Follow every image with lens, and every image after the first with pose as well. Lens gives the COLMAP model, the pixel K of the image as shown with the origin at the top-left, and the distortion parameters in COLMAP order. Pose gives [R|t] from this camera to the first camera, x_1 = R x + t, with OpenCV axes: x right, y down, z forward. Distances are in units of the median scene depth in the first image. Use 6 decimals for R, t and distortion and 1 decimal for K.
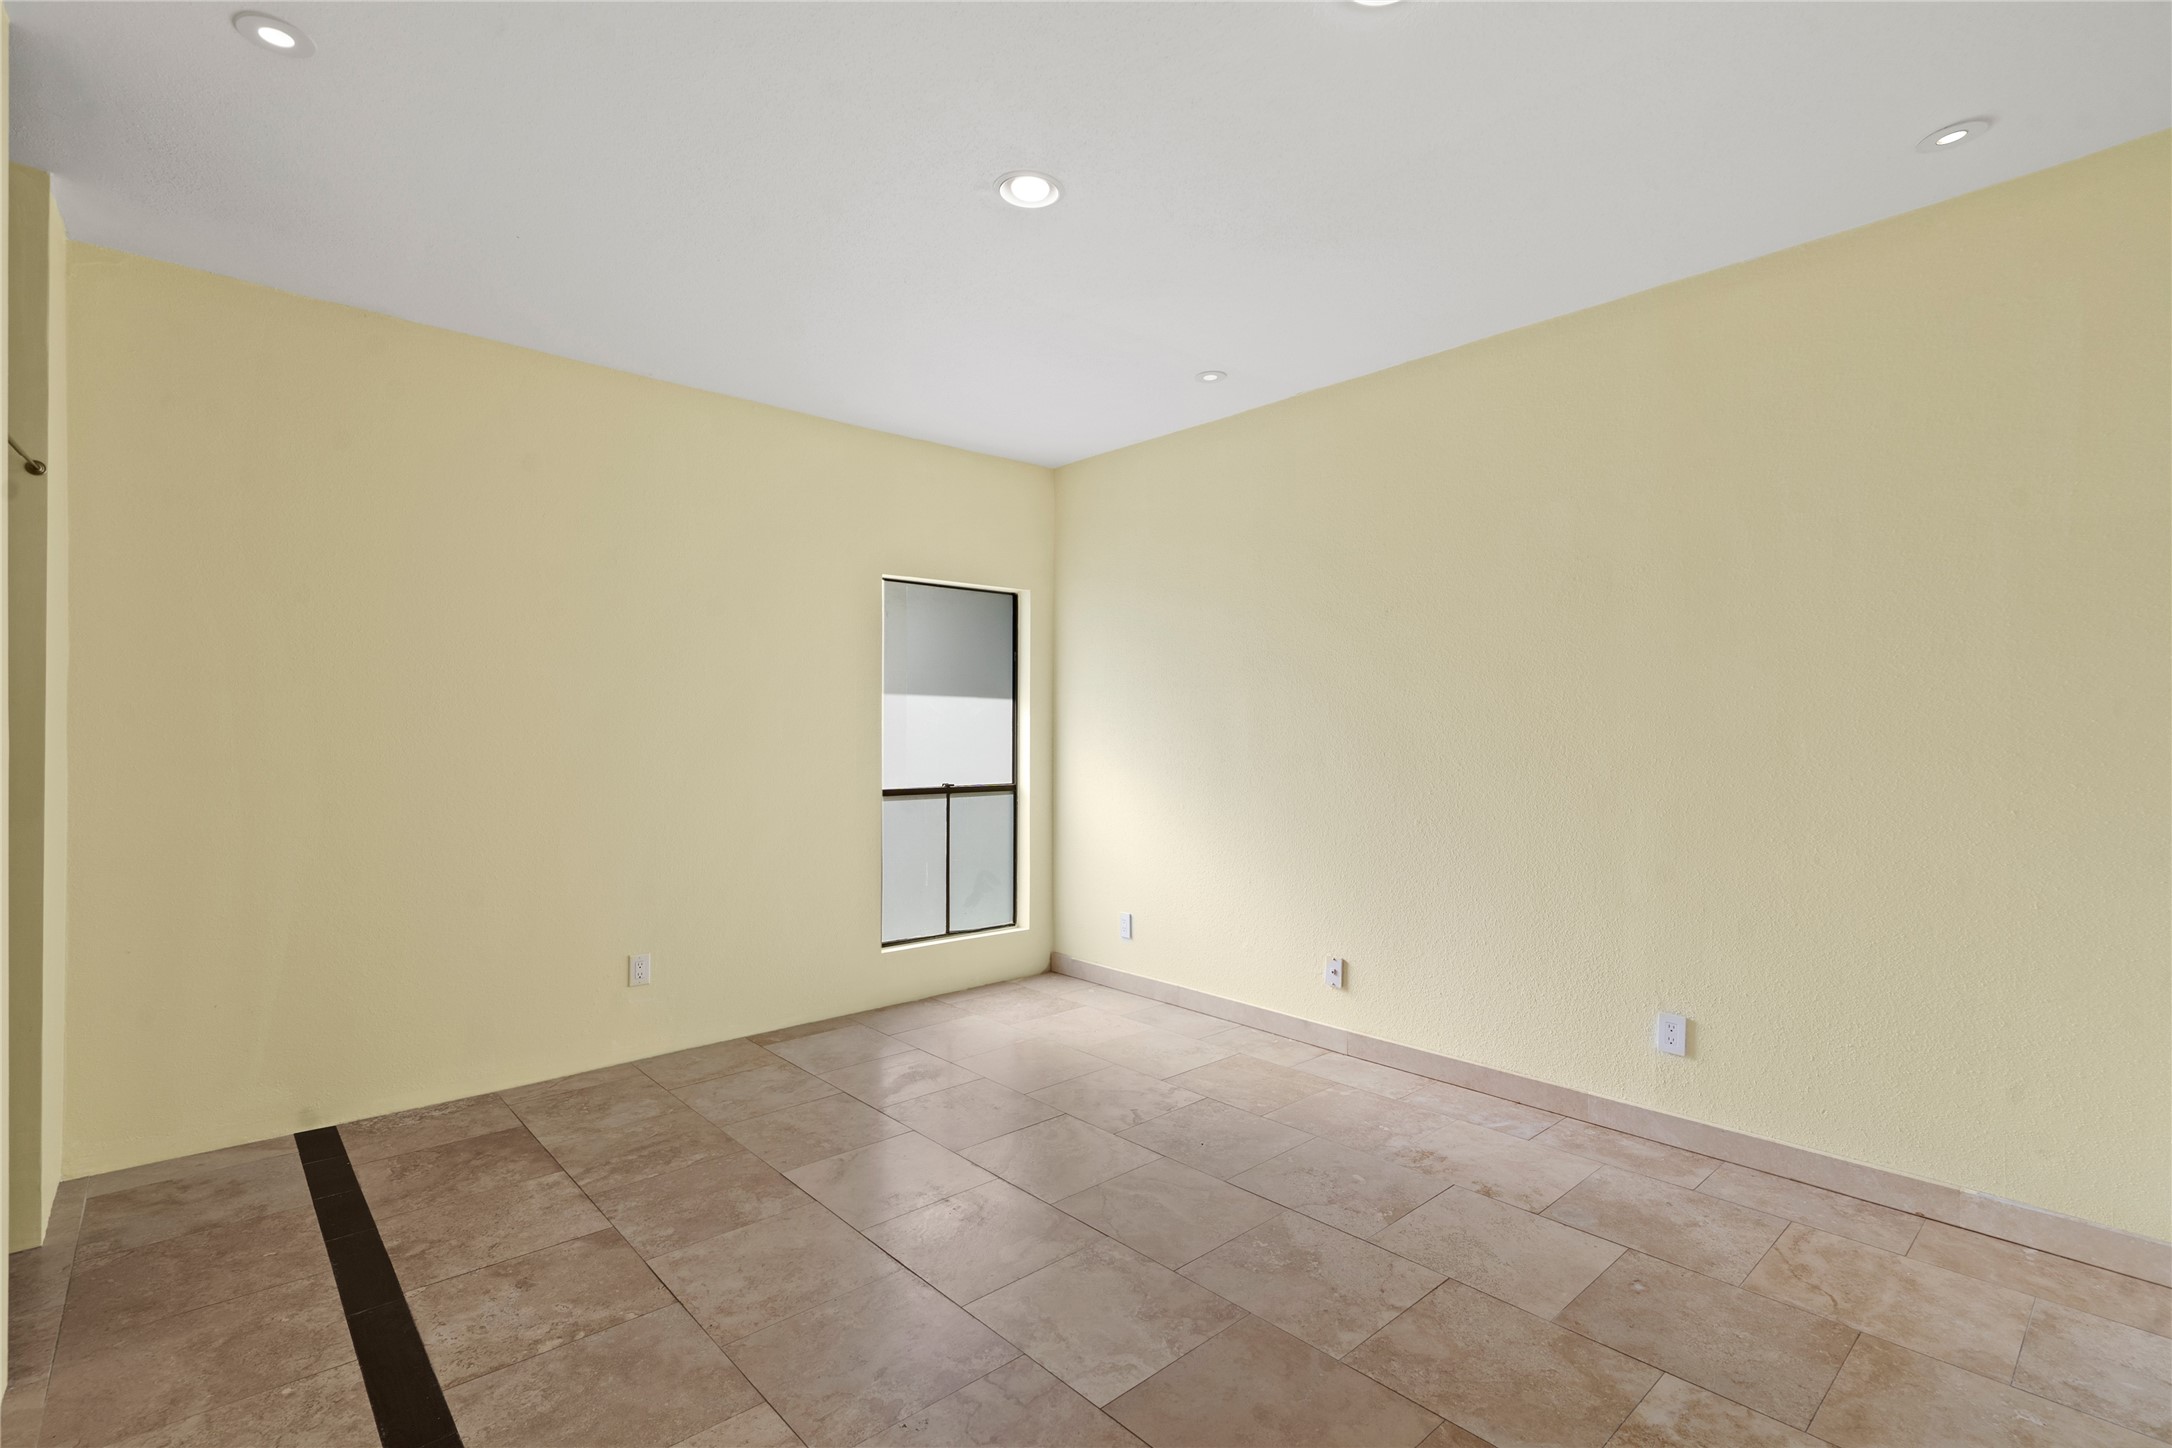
lens RADIAL K [[999.8, 0, 1098.2], [0, 999.8, 729.3], [0, 0, 1]] dist [-0.007767, 0.002144]
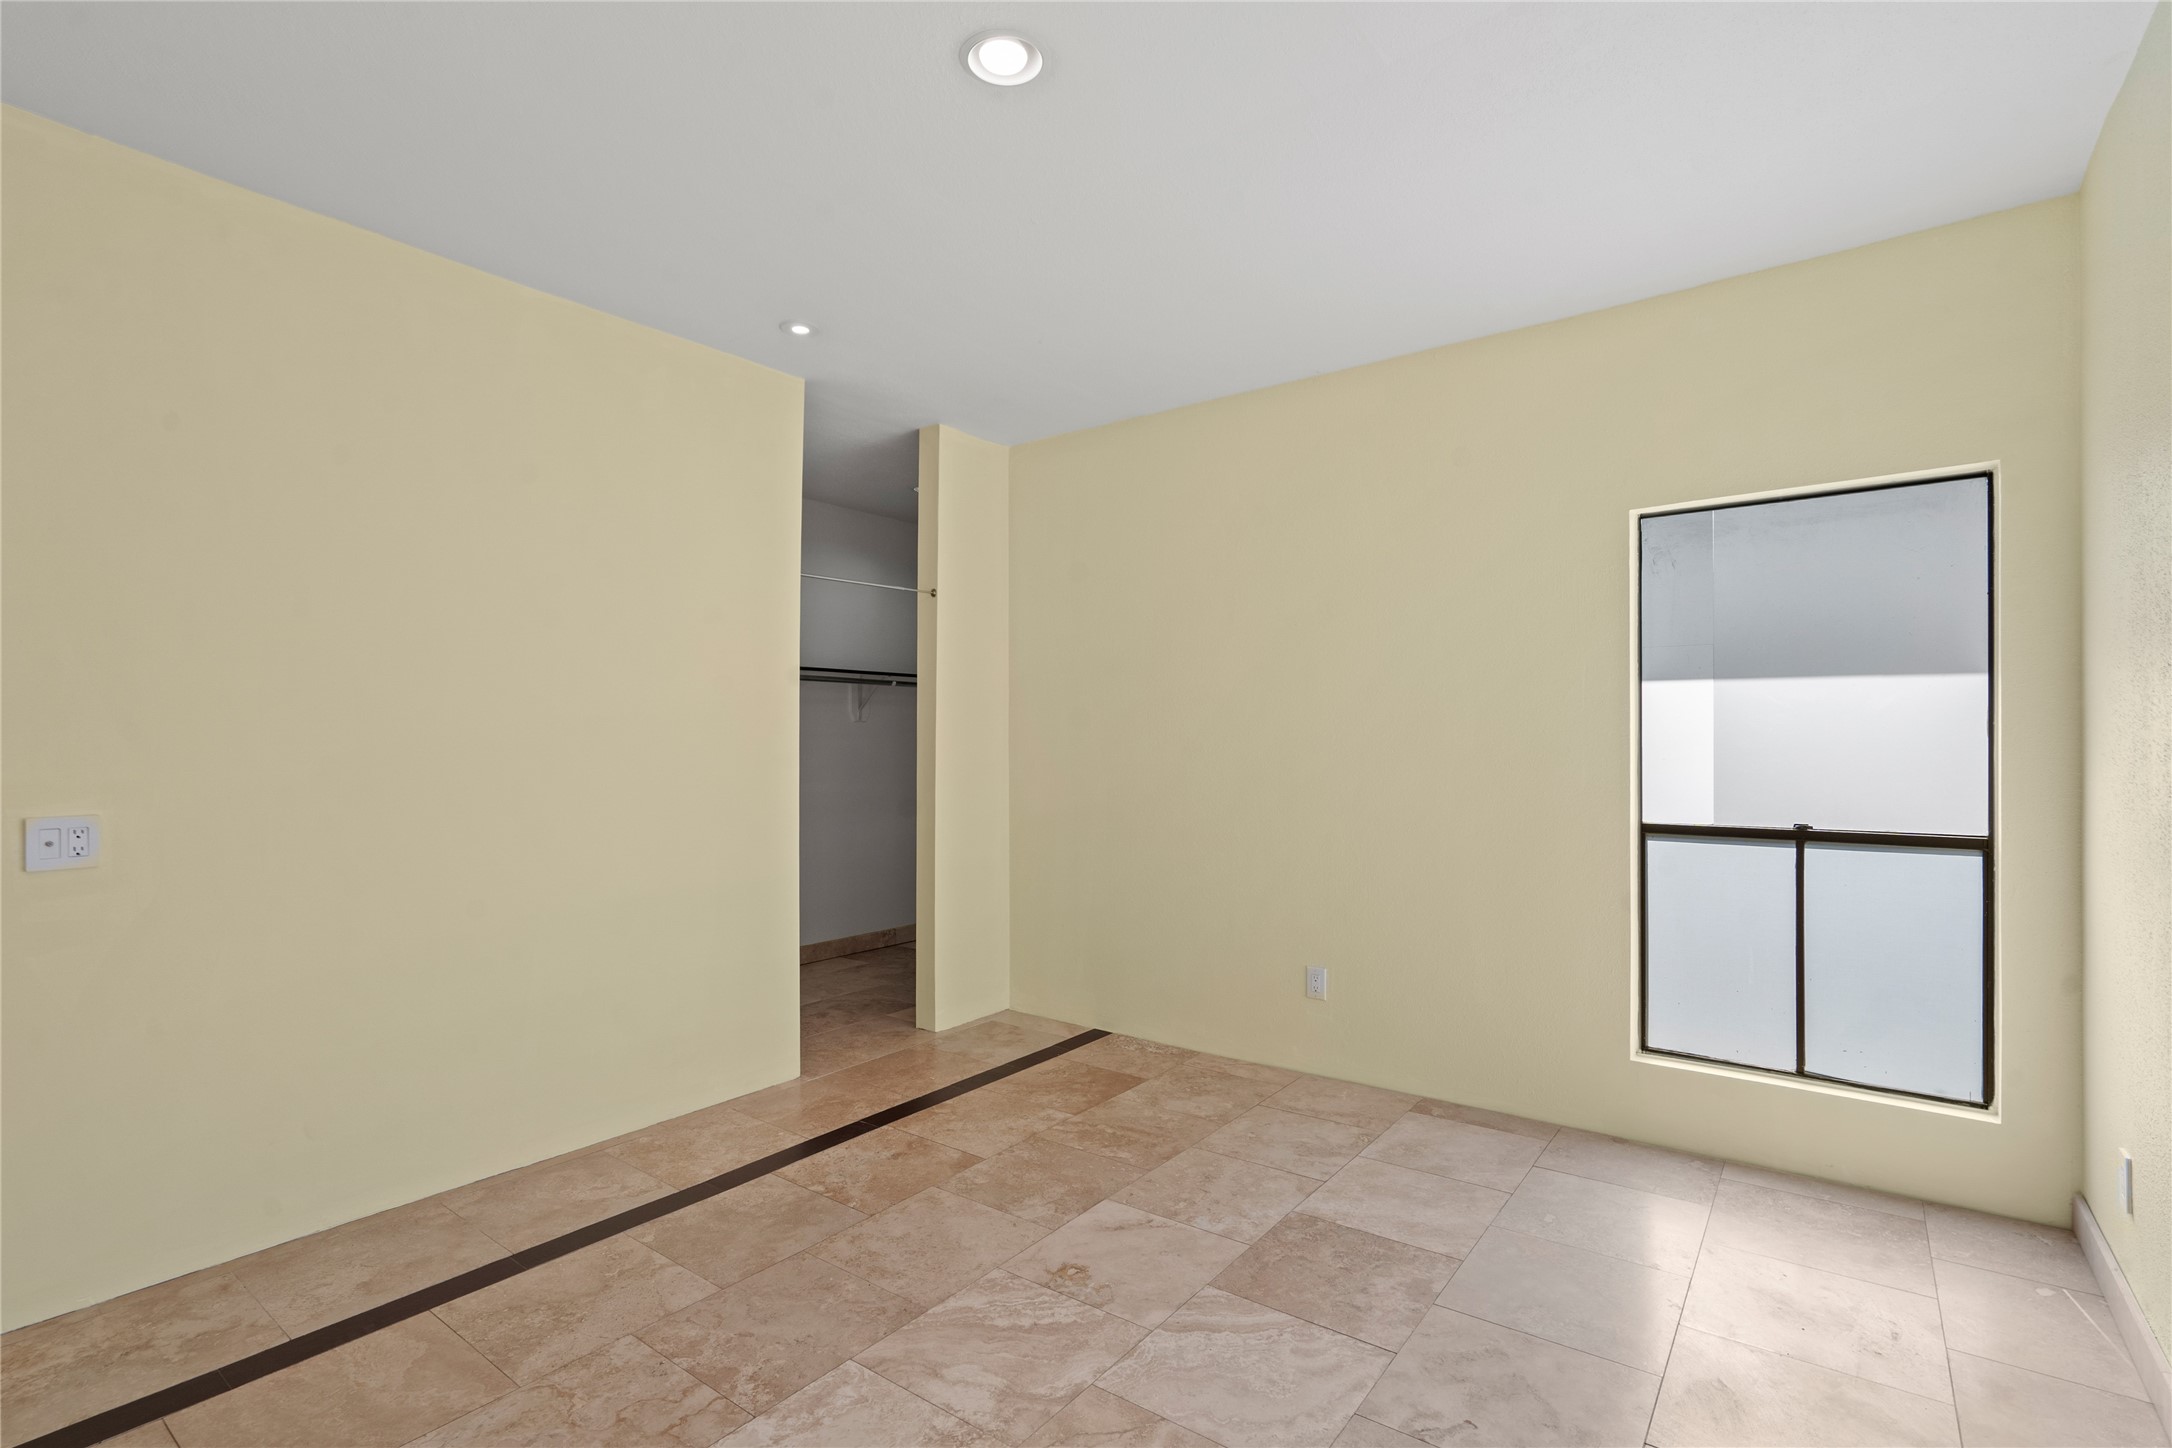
lens RADIAL K [[999.8, 0, 1070.8], [0, 999.8, 733.1], [0, 0, 1]] dist [-0.007767, 0.002144]
pose [[0.172465, -0.008221, -0.984981, 0.634802], [0.006334, 0.999954, -0.007237, 0.001921], [0.984995, -0.004990, 0.172509, 0.809259]]
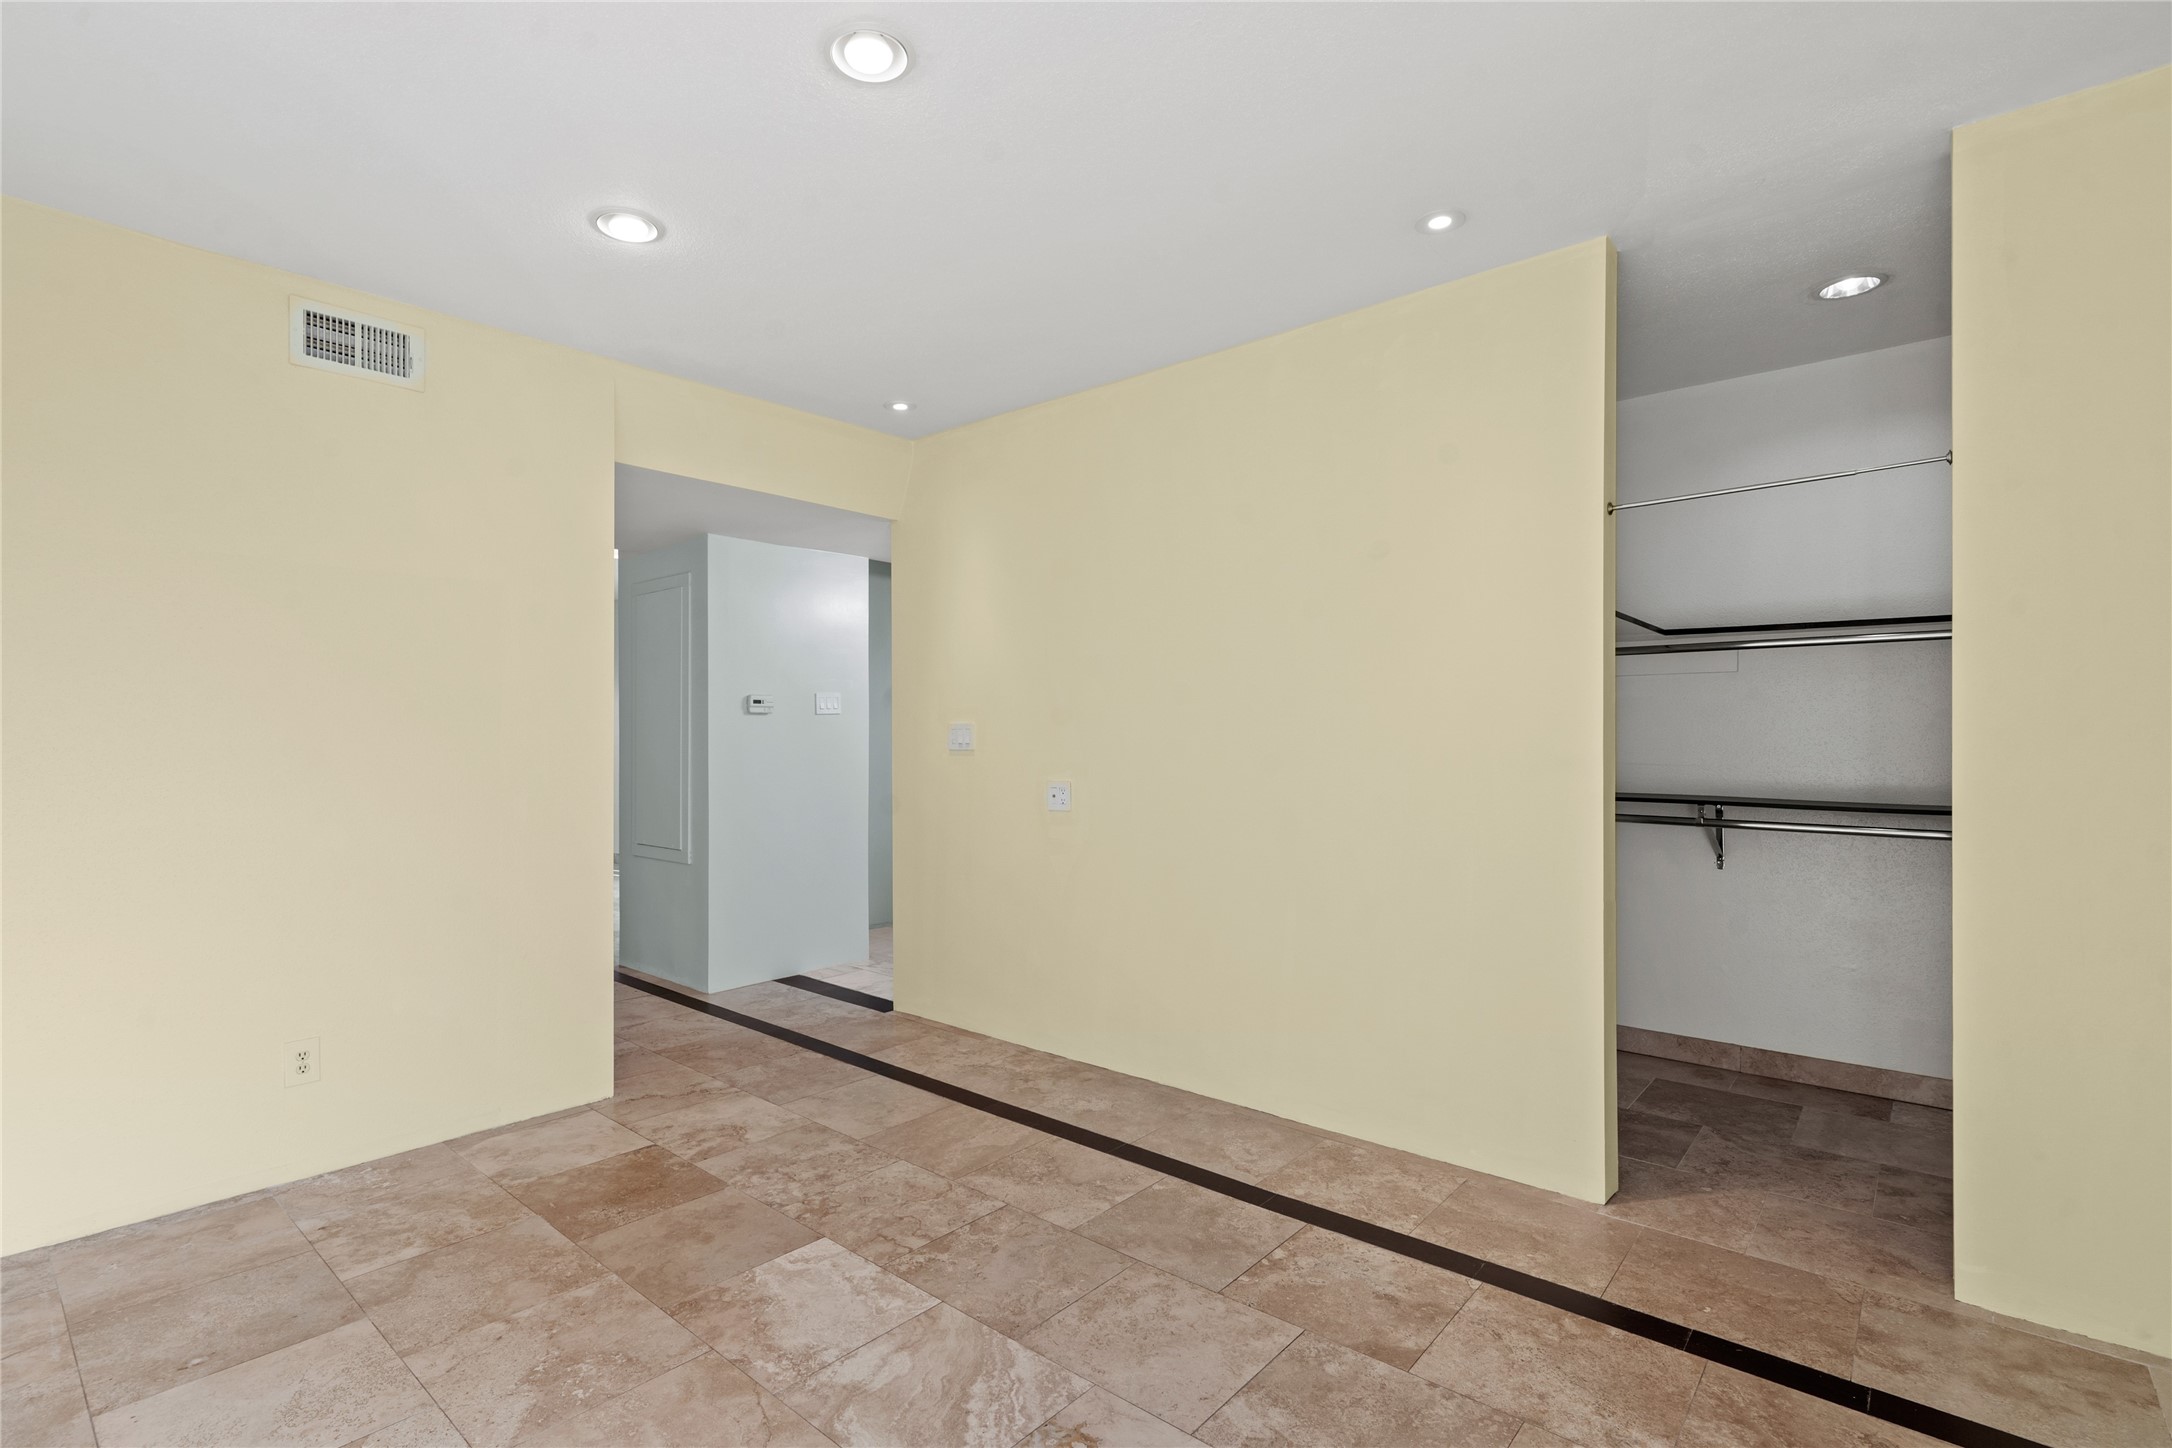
lens RADIAL K [[999.8, 0, 1066.1], [0, 999.8, 730.7], [0, 0, 1]] dist [-0.007767, 0.002144]
pose [[-0.993542, 0.000489, -0.113463, -0.114123], [0.002030, 0.999907, -0.013470, -0.000899], [0.113446, -0.013613, -0.993451, 1.590838]]
